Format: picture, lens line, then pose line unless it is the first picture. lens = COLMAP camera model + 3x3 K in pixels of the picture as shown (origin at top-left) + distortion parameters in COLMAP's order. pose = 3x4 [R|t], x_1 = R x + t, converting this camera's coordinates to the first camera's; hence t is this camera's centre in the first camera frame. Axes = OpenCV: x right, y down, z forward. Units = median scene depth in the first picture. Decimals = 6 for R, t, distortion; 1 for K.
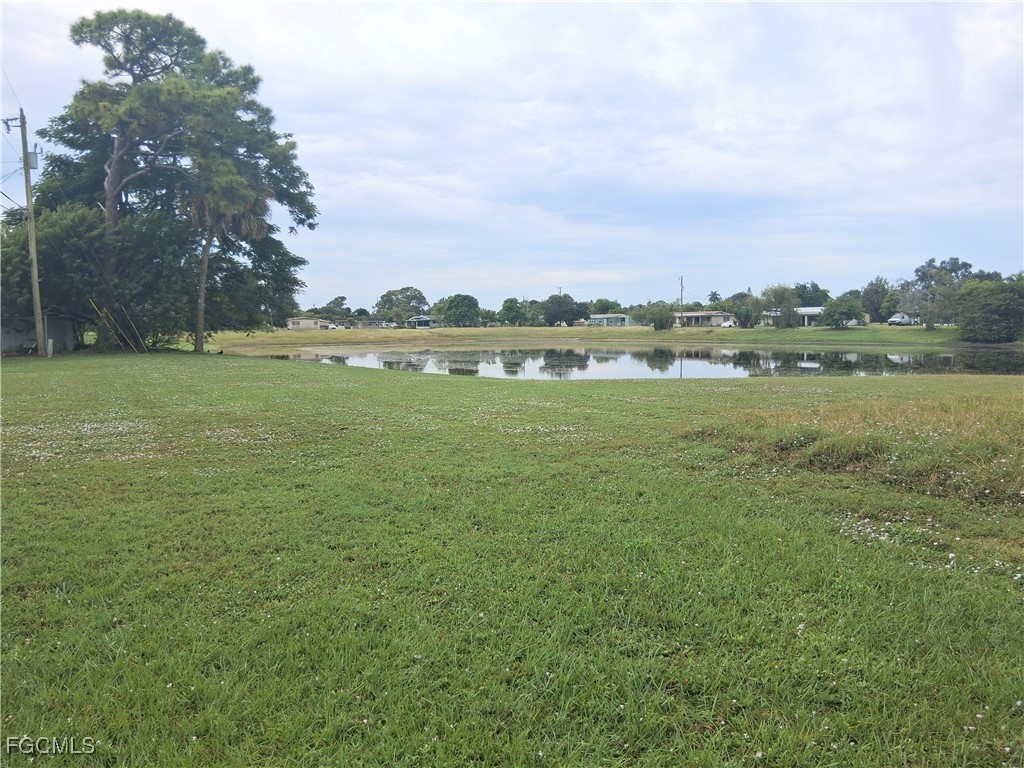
lens RADIAL K [[784.3, 0, 512.0], [0, 784.3, 384.0], [0, 0, 1]] dist [0.147392, -0.230935]
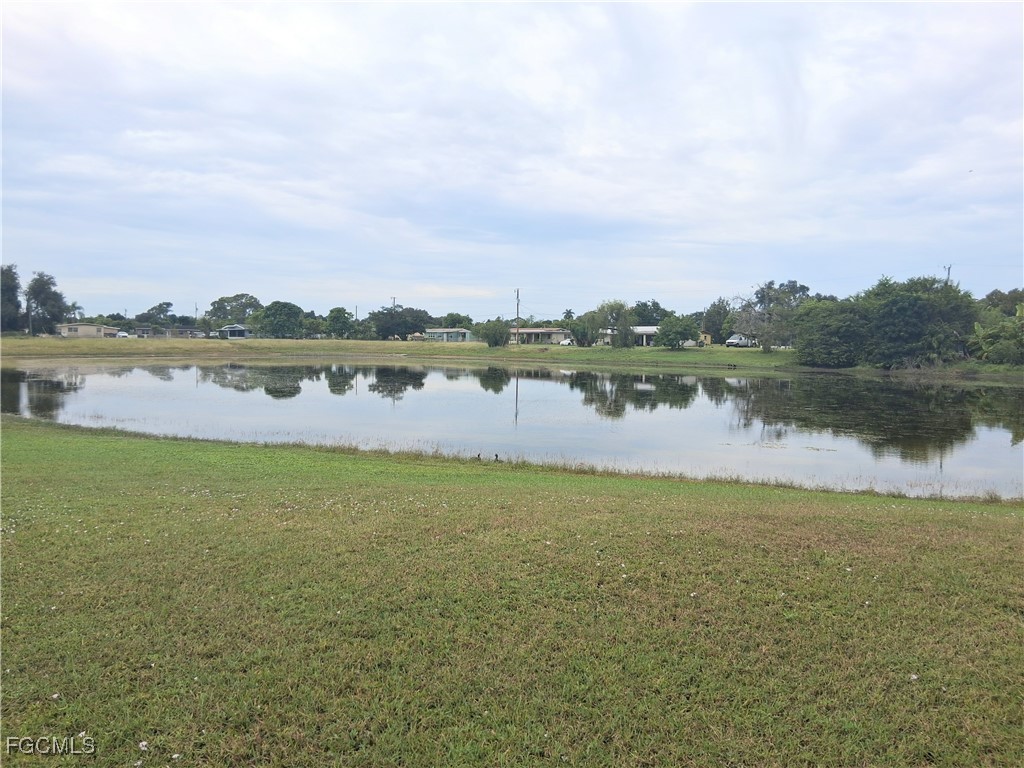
lens RADIAL K [[784.3, 0, 512.0], [0, 784.3, 384.0], [0, 0, 1]] dist [0.147392, -0.230935]
pose [[0.987376, 0.012300, 0.157914, 0.053631], [-0.009213, 0.999752, -0.020266, -0.005839], [-0.158124, 0.018556, 0.987245, 0.082861]]
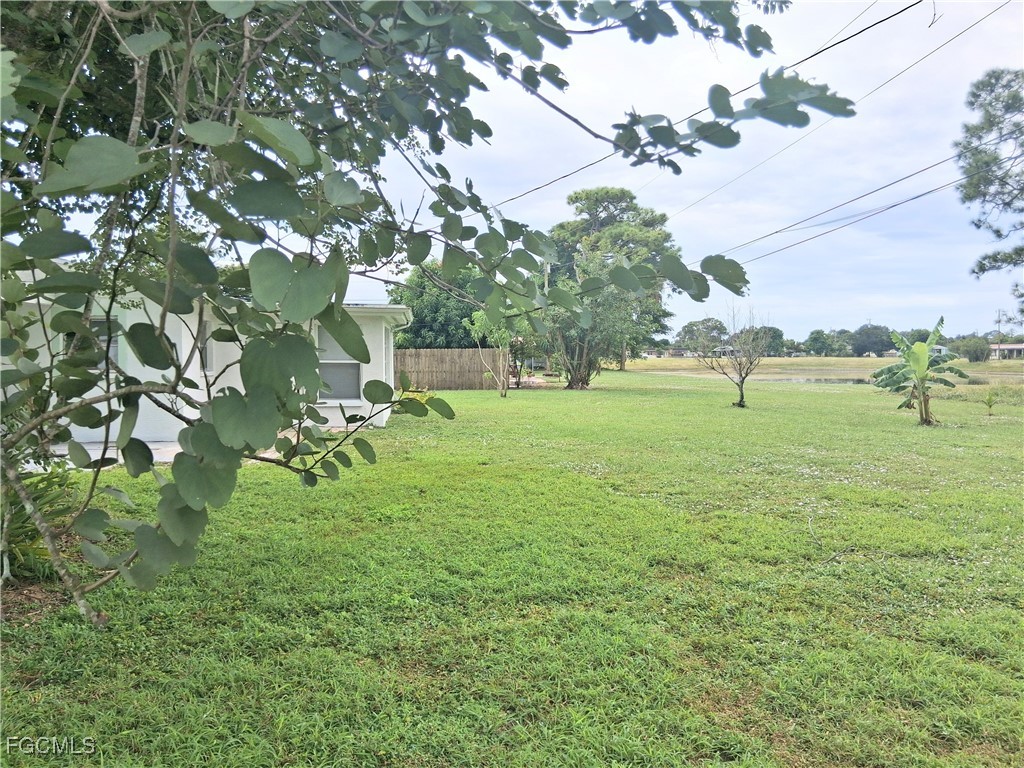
lens RADIAL K [[784.3, 0, 512.0], [0, 784.3, 384.0], [0, 0, 1]] dist [0.147392, -0.230935]
pose [[0.933497, 0.024239, -0.357764, 0.000706], [-0.037306, 0.998863, -0.029666, 0.010762], [0.356639, 0.041040, 0.933341, -0.148055]]
